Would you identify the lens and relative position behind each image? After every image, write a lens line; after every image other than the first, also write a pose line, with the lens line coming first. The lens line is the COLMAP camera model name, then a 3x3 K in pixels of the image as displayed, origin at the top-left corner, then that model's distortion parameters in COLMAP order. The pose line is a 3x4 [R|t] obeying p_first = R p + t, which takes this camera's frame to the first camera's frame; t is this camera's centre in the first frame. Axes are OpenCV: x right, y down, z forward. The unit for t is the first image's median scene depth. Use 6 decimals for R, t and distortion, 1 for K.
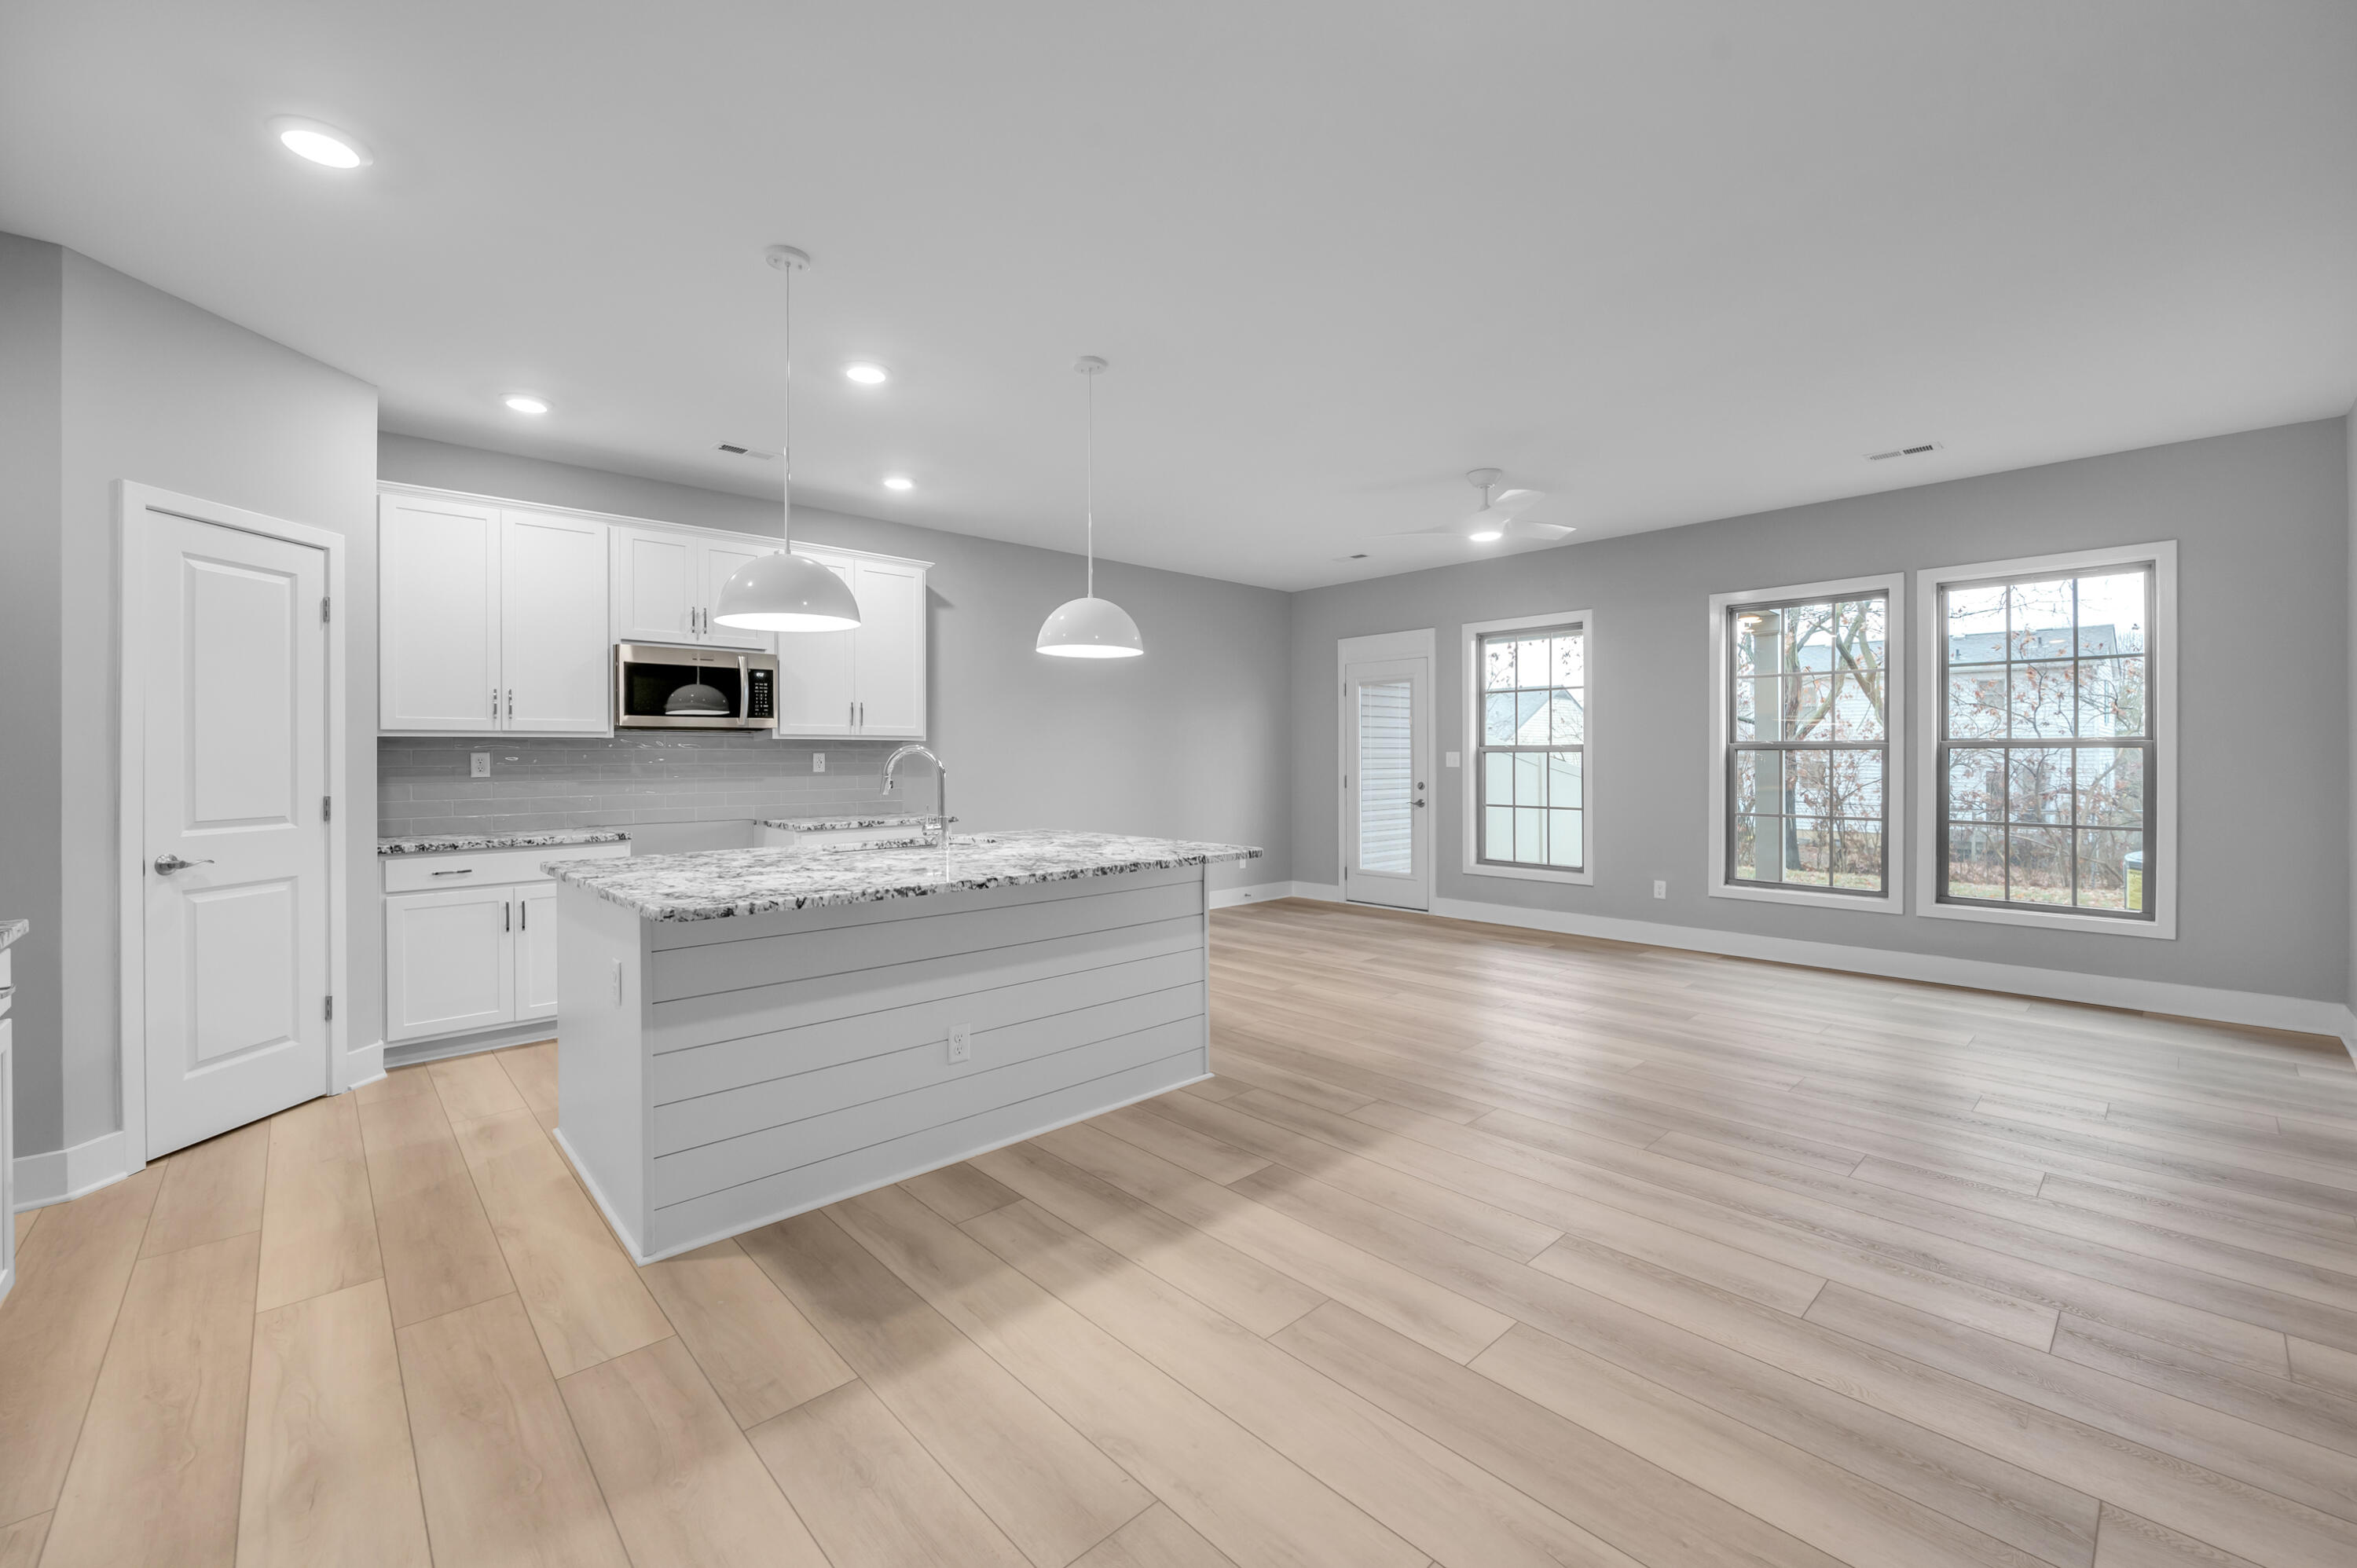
lens RADIAL K [[973.9, 0, 1186.1], [0, 973.9, 769.4], [0, 0, 1]] dist [-0.000037, -0.001206]
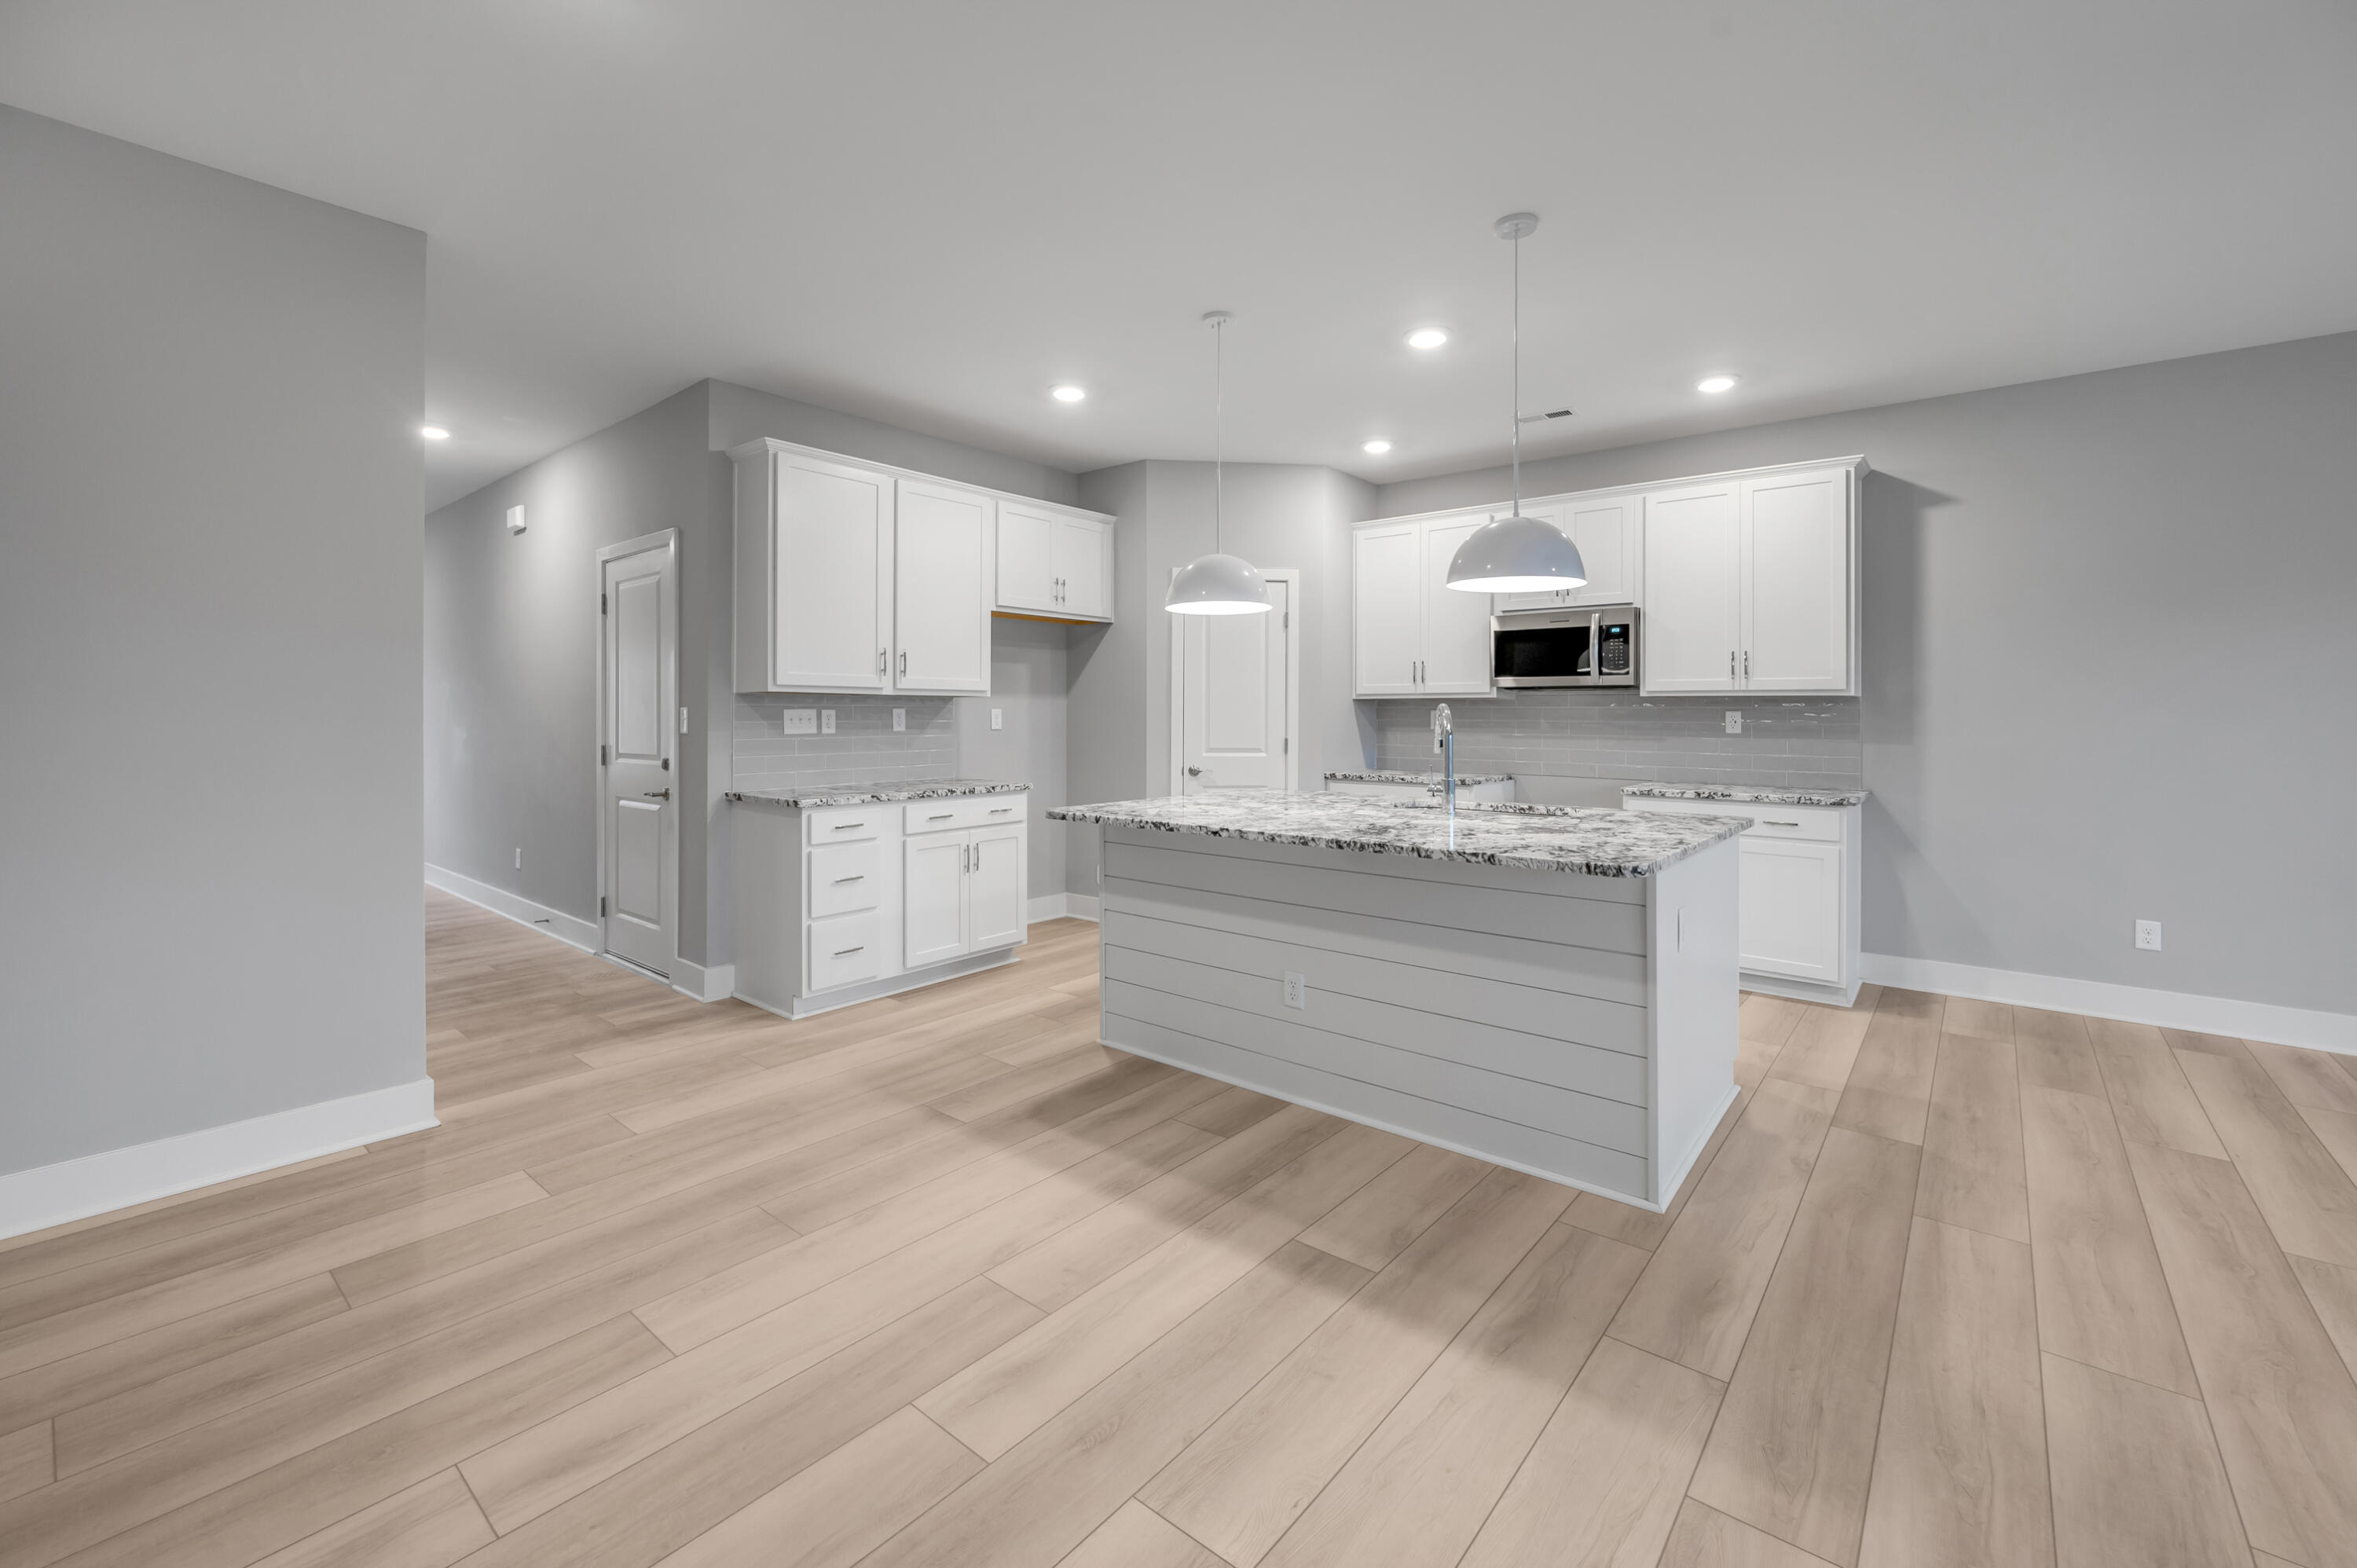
lens RADIAL K [[973.9, 0, 1175.7], [0, 973.9, 729.9], [0, 0, 1]] dist [-0.000037, -0.001206]
pose [[0.113235, 0.022134, -0.993322, 0.717146], [-0.018836, 0.999620, 0.020127, -0.014431], [0.993390, 0.016432, 0.113609, 0.686326]]
